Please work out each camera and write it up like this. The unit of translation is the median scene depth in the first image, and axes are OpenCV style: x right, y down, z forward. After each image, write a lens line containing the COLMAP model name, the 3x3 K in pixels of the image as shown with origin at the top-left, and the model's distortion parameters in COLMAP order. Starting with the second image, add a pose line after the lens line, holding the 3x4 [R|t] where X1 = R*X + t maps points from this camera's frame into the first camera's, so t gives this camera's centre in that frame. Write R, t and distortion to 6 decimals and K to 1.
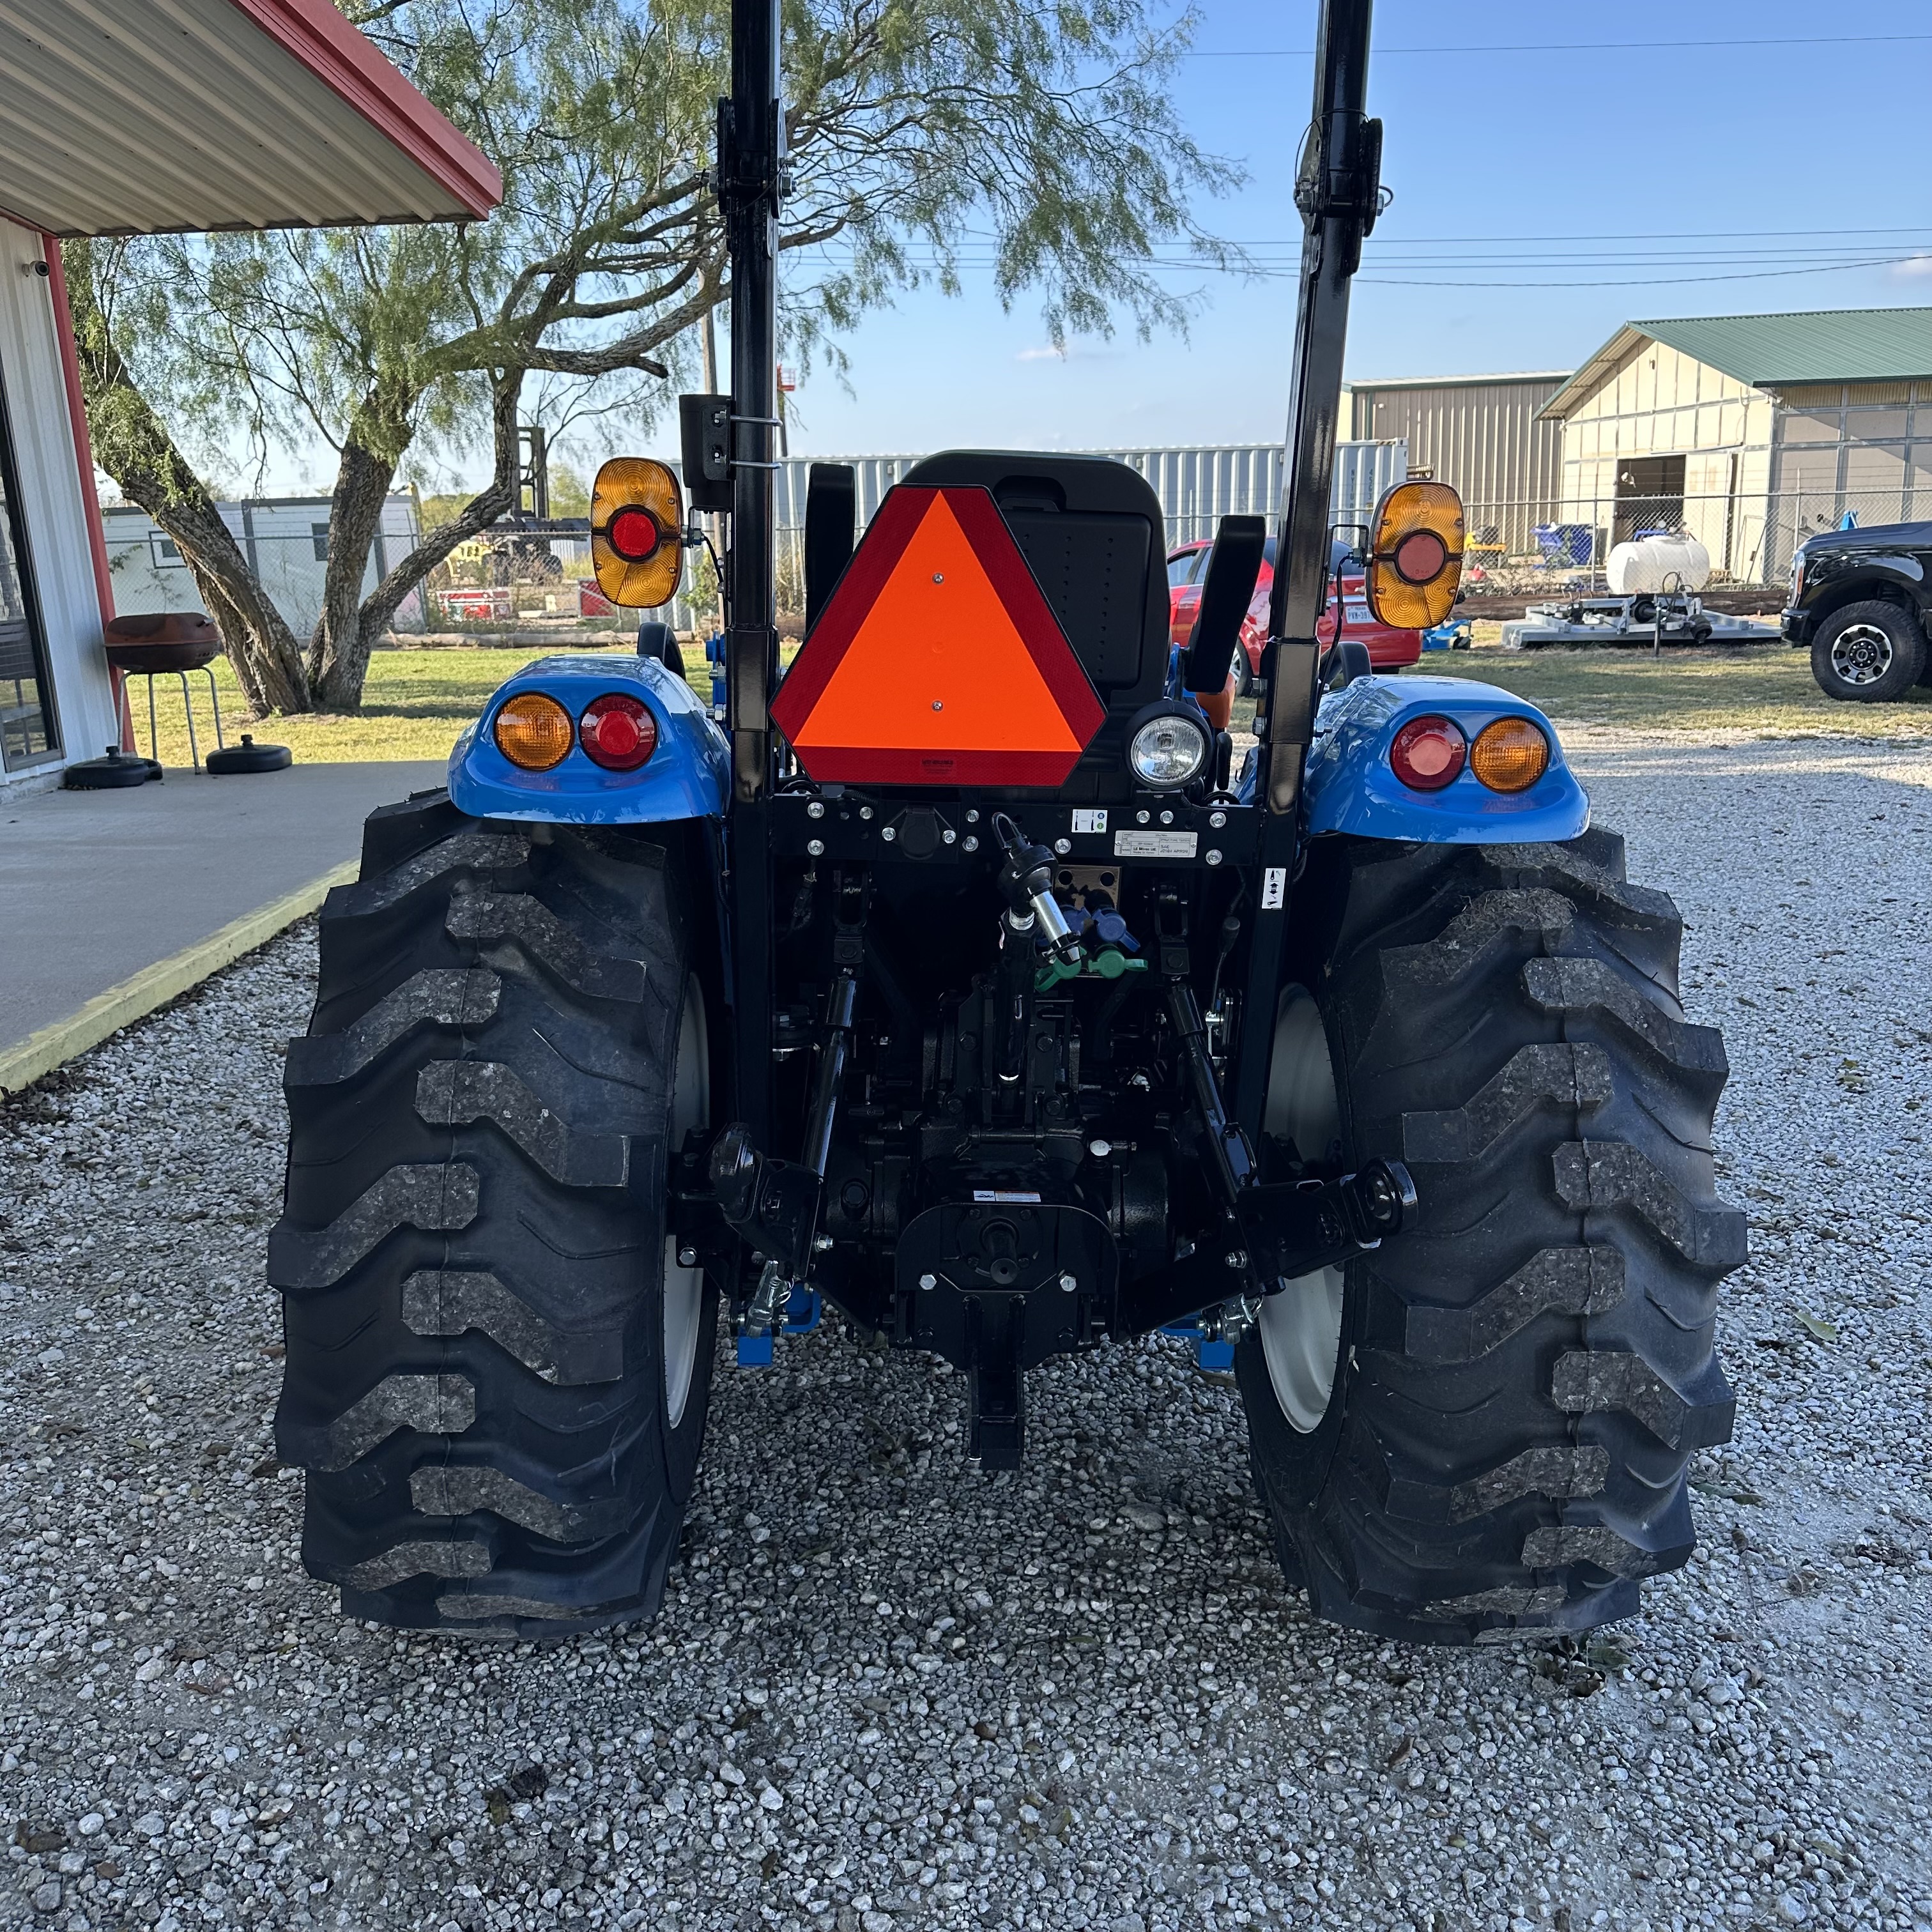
lens RADIAL K [[1771.9, 0, 967.9], [0, 1771.9, 976.5], [0, 0, 1]] dist [0.128053, -0.239870]
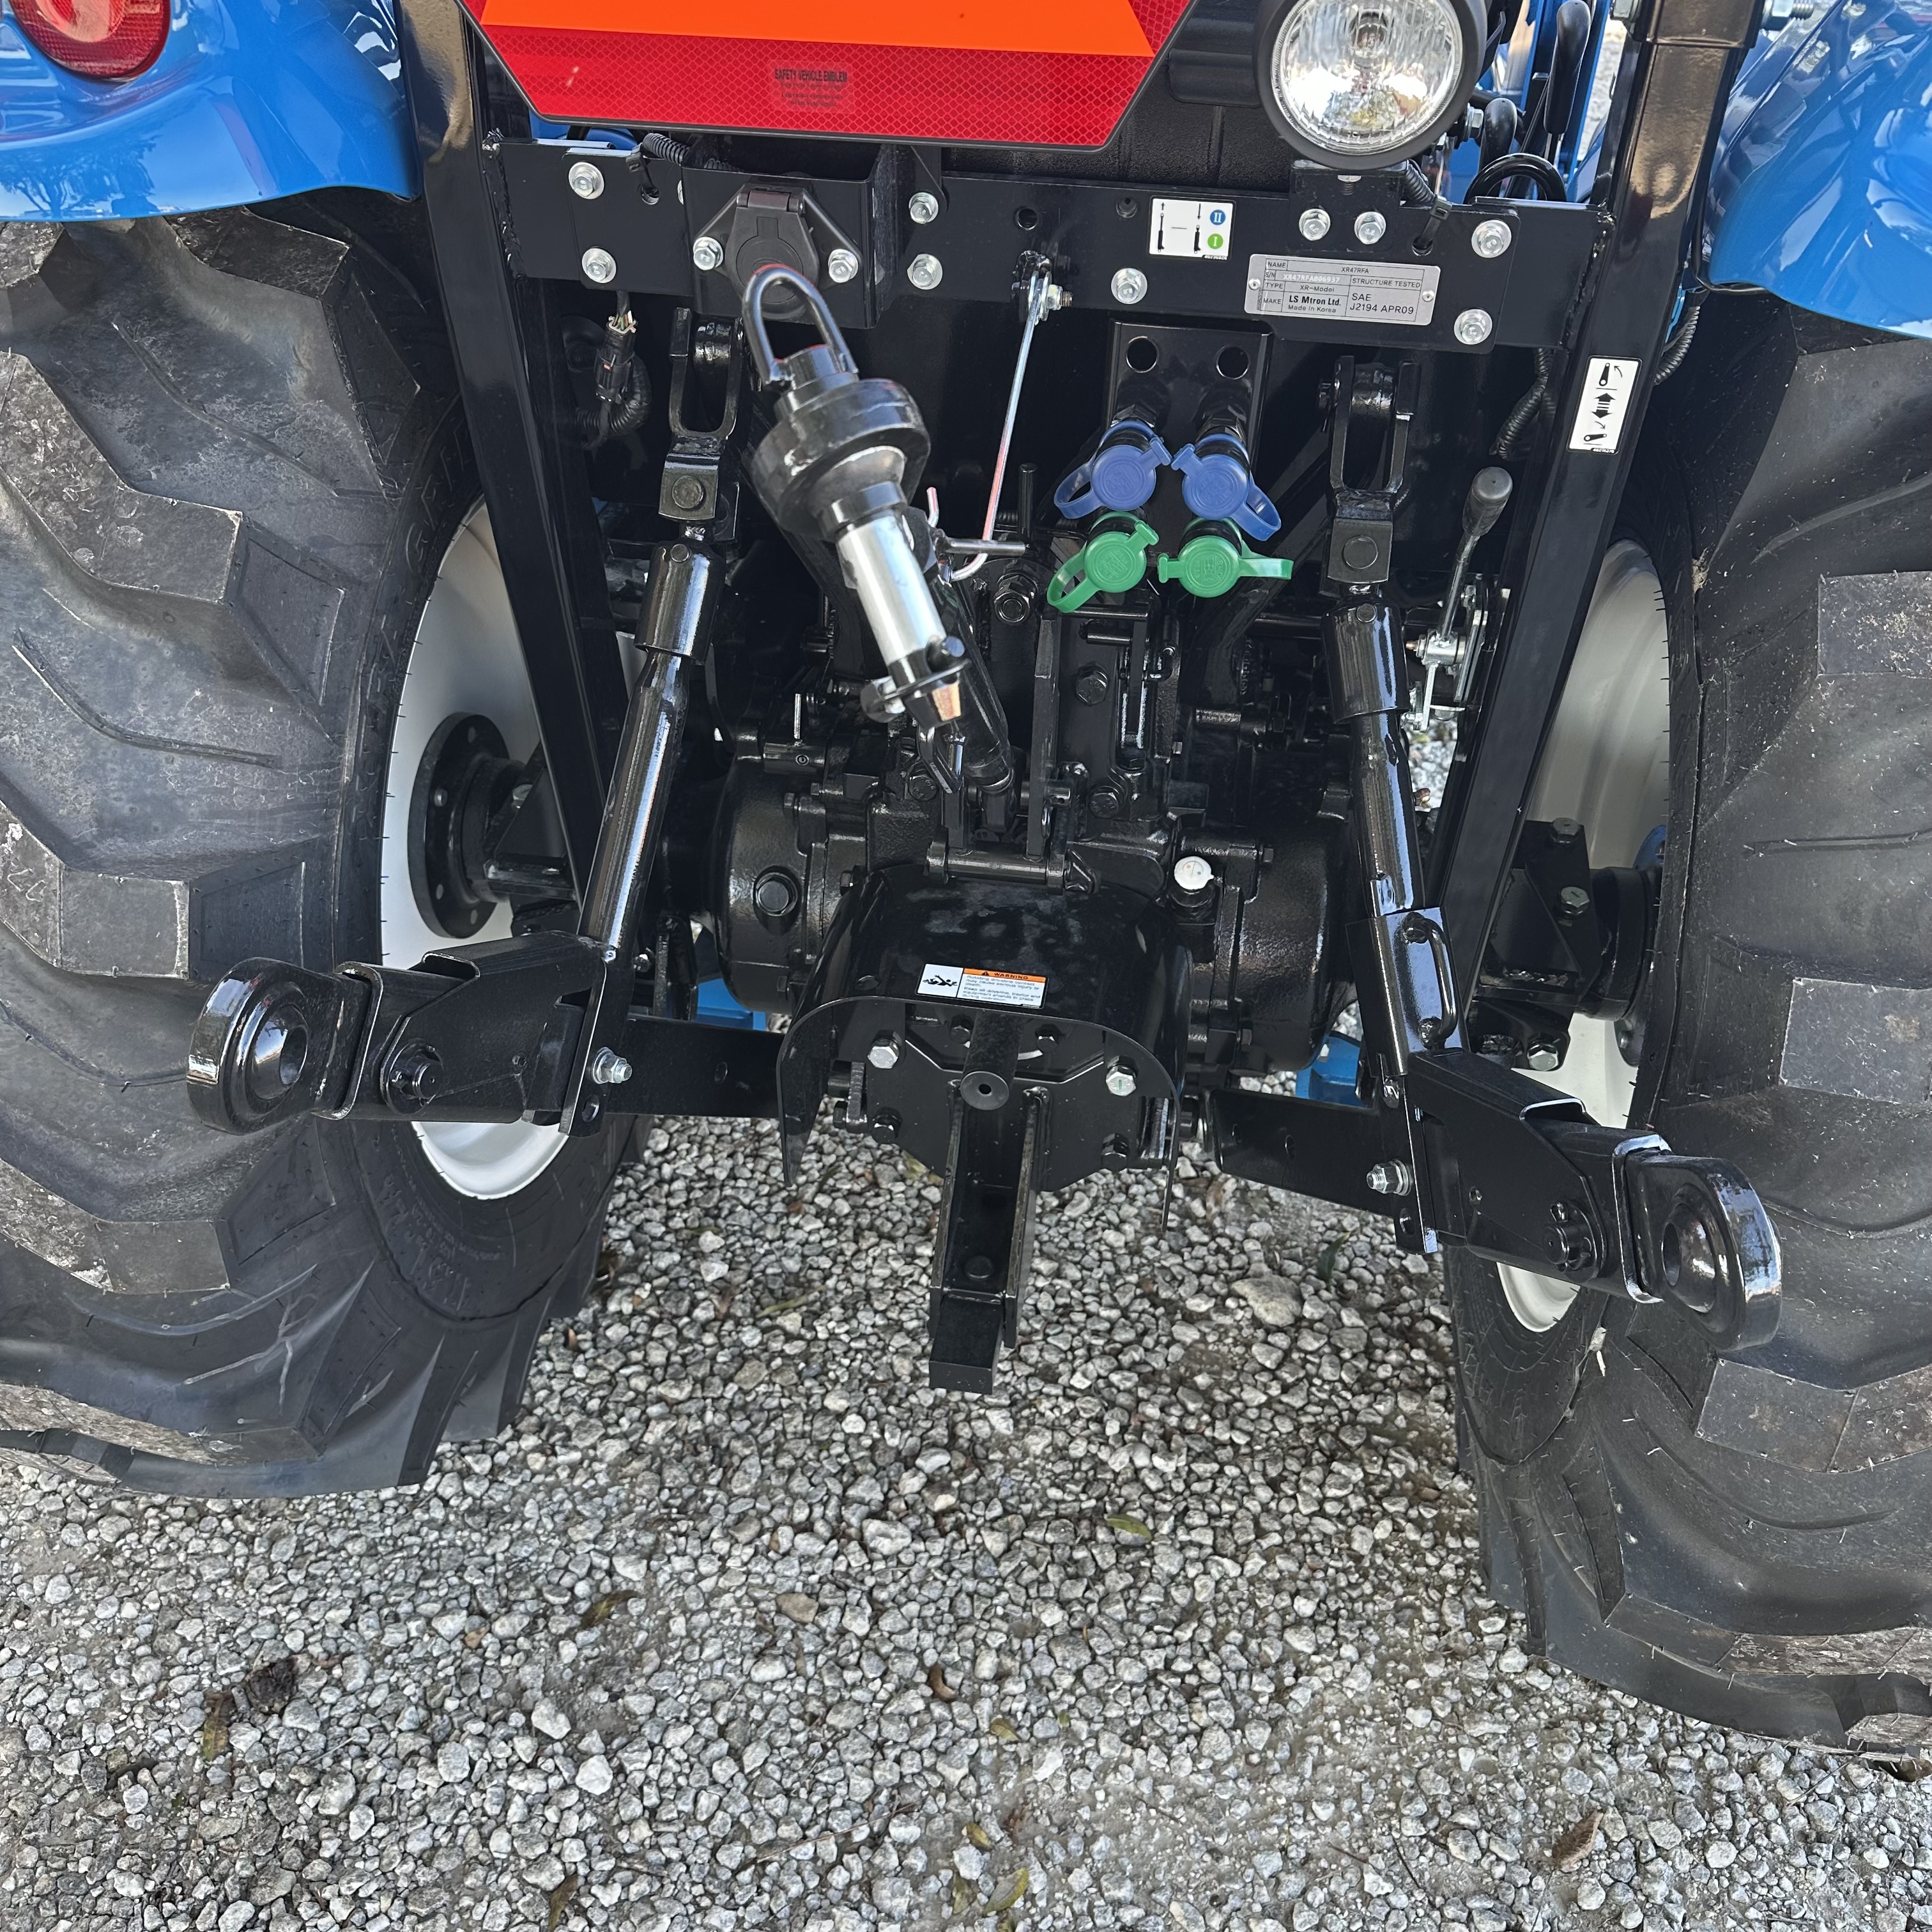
lens RADIAL K [[1771.9, 0, 967.9], [0, 1771.9, 976.5], [0, 0, 1]] dist [0.128053, -0.239870]
pose [[0.981652, 0.106345, -0.158274, 0.095814], [-0.041339, 0.928987, 0.367796, -0.070904], [0.186148, -0.354505, 0.916338, 0.474408]]
